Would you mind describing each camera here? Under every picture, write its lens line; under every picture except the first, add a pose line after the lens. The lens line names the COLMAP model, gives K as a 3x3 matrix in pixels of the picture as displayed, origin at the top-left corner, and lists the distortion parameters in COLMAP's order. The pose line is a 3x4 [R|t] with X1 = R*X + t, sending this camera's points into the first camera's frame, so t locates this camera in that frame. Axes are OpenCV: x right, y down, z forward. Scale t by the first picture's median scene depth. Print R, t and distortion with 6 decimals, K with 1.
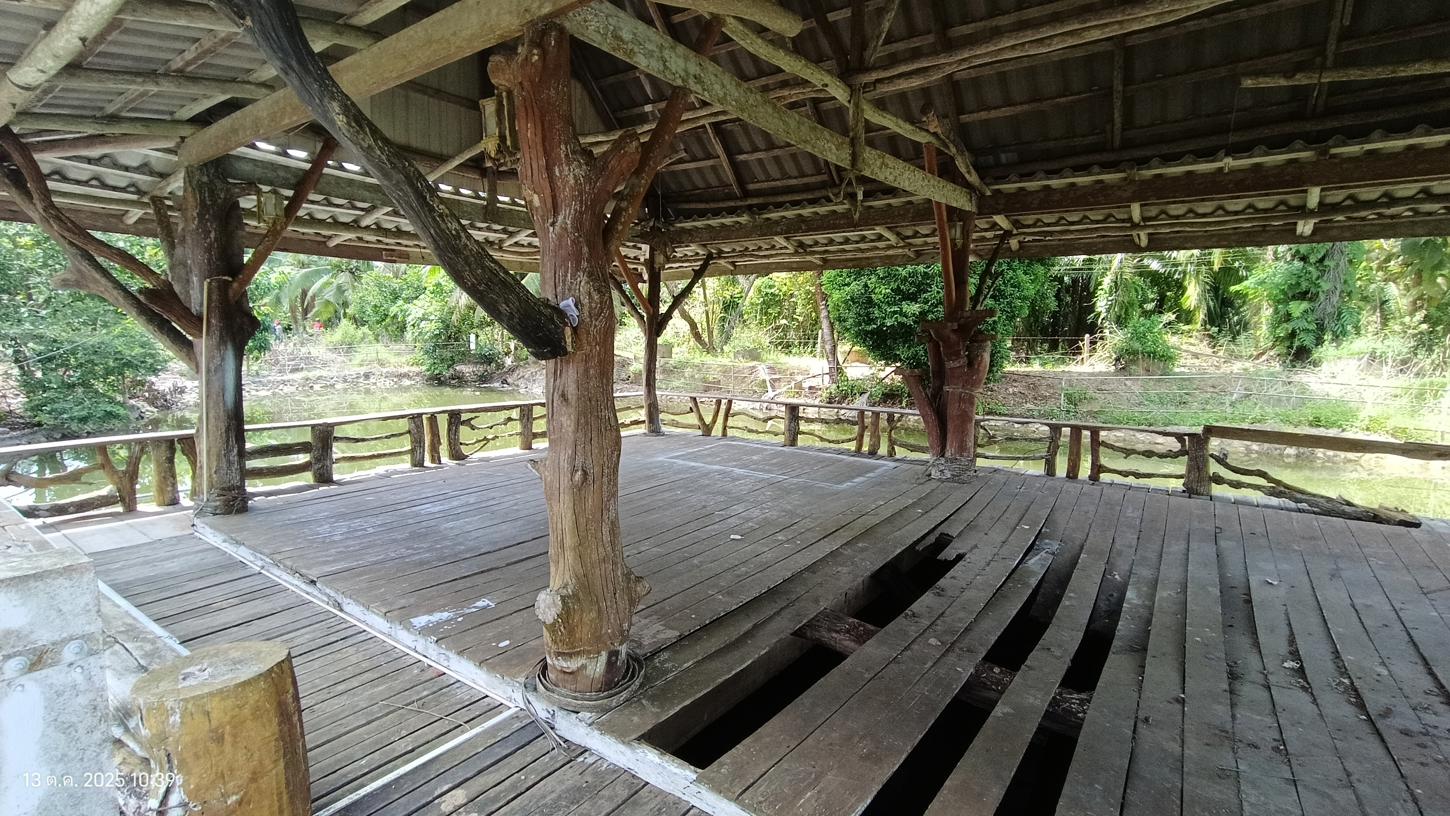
lens RADIAL K [[662.9, 0, 718.5], [0, 662.9, 411.4], [0, 0, 1]] dist [-0.018315, 0.005680]
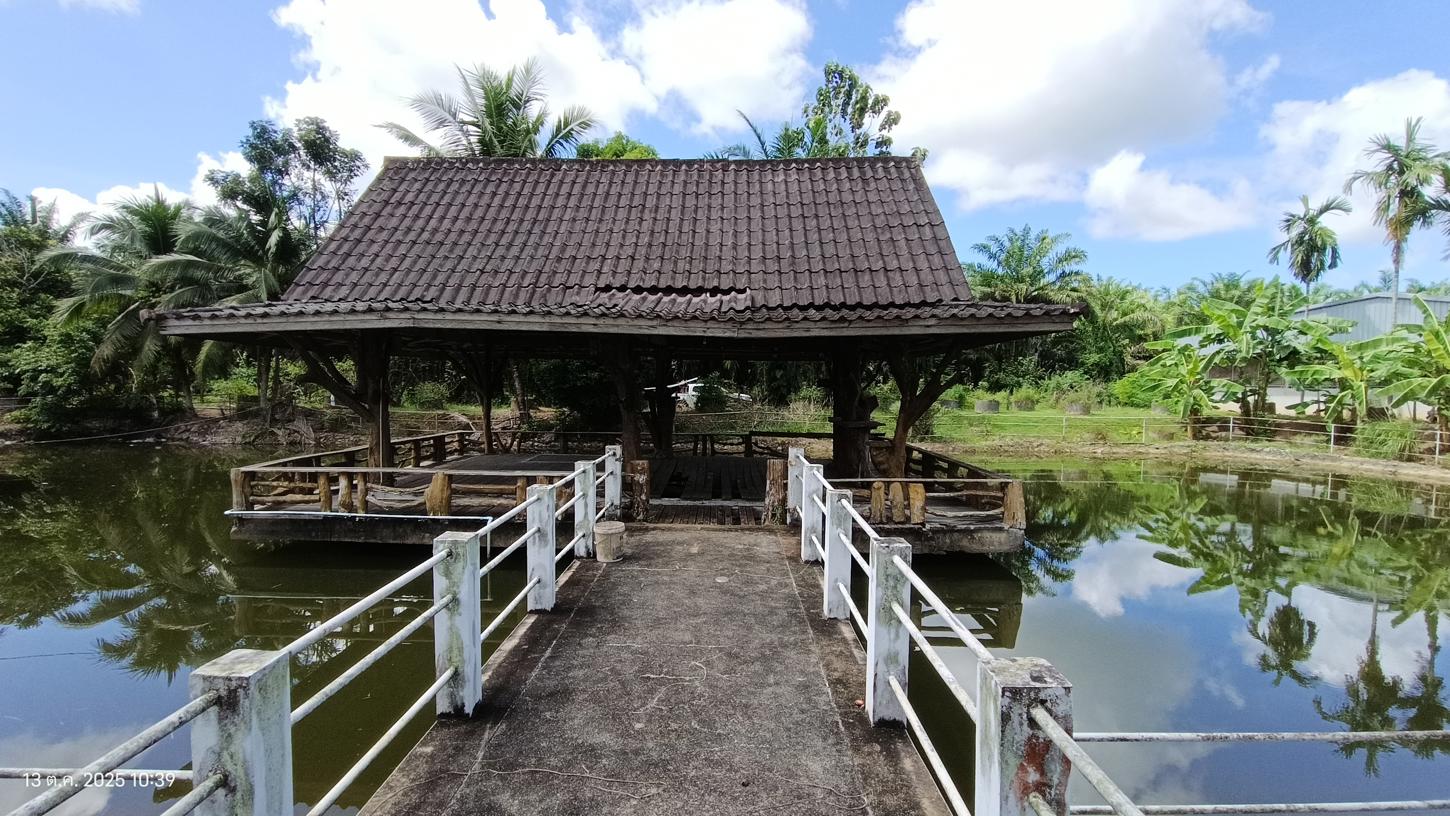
lens RADIAL K [[662.9, 0, 722.1], [0, 662.9, 412.7], [0, 0, 1]] dist [-0.018315, 0.005680]
pose [[0.810521, -0.025383, 0.585159, -0.724287], [0.062861, 0.997060, -0.043820, 0.047849], [-0.582327, 0.072300, 0.809733, -0.871218]]
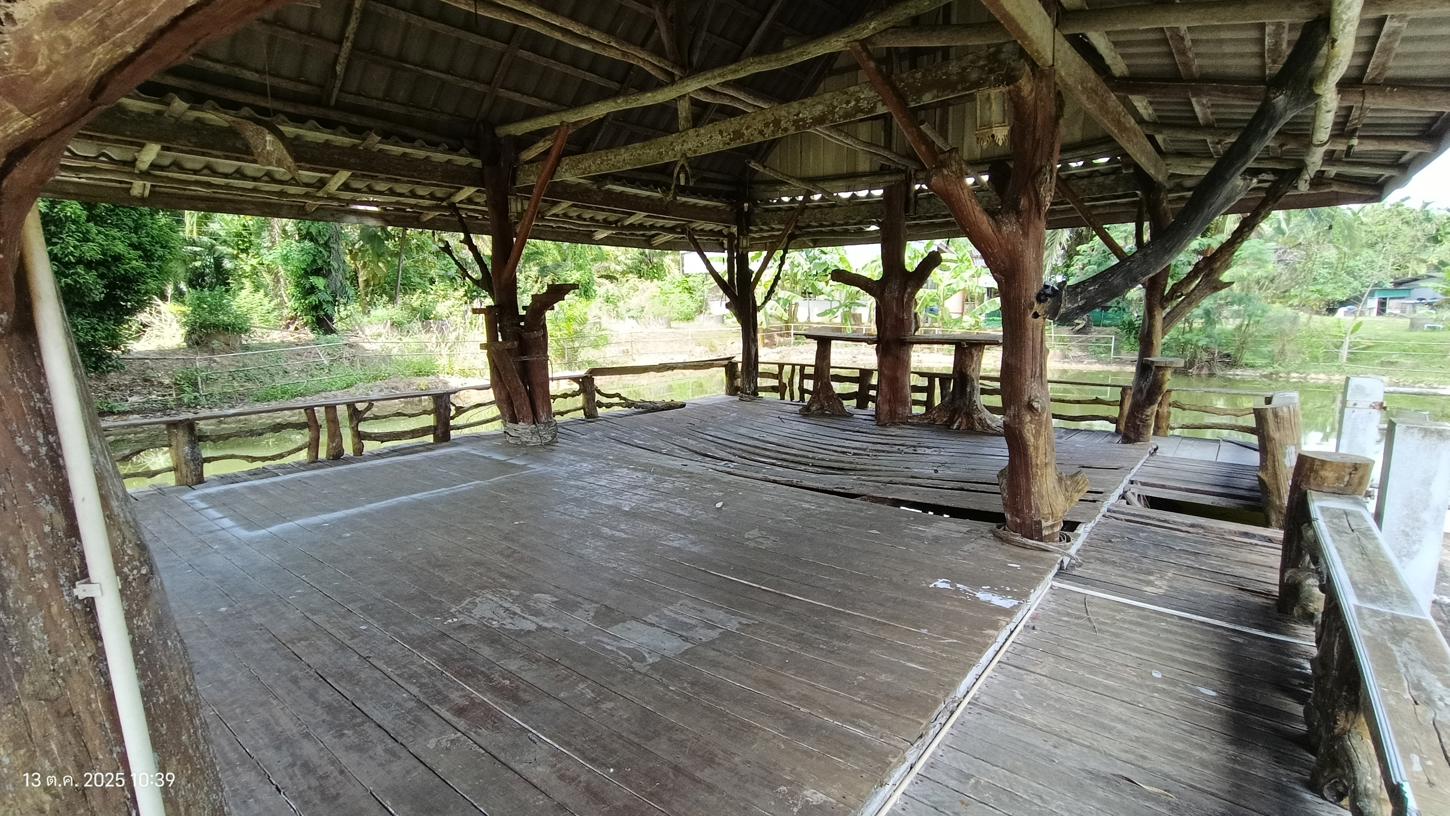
lens RADIAL K [[662.9, 0, 713.6], [0, 662.9, 407.2], [0, 0, 1]] dist [-0.018315, 0.005680]
pose [[0.061318, -0.155065, 0.985999, -0.573841], [0.119688, 0.981873, 0.146973, -0.064969], [-0.990916, 0.109000, 0.078766, 0.544387]]
